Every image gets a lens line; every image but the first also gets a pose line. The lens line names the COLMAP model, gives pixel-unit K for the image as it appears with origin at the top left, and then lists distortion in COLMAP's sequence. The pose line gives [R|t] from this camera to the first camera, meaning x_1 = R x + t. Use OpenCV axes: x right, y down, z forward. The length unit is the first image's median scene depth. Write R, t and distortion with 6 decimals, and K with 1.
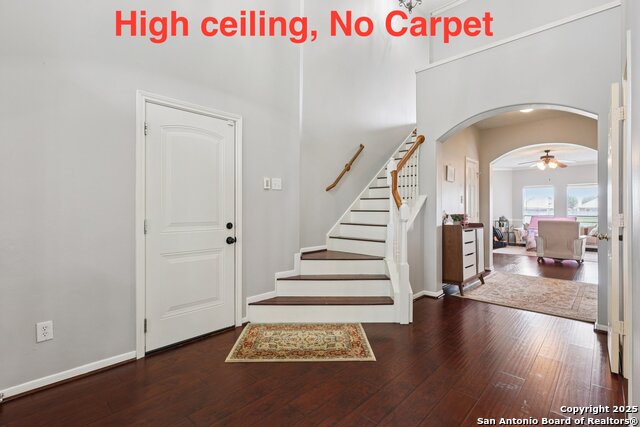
lens RADIAL K [[298.7, 0, 319.1], [0, 298.7, 210.1], [0, 0, 1]] dist [0.001582, 0.000429]
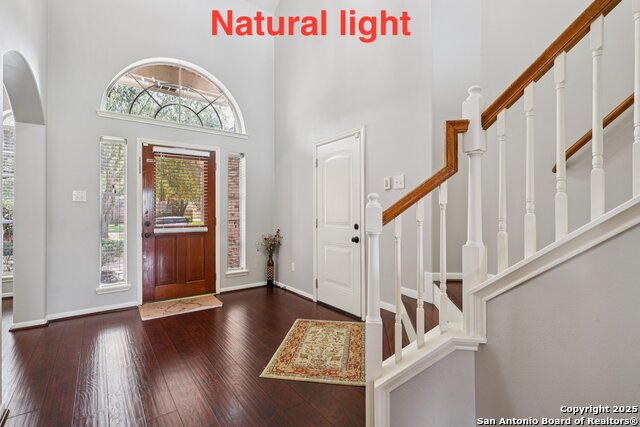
lens RADIAL K [[298.7, 0, 319.1], [0, 298.7, 210.1], [0, 0, 1]] dist [0.001582, 0.000429]
pose [[-0.165936, -0.006052, -0.986118, 0.899876], [0.005108, 0.999962, -0.006996, -0.003901], [0.986123, -0.006198, -0.165899, 1.119486]]
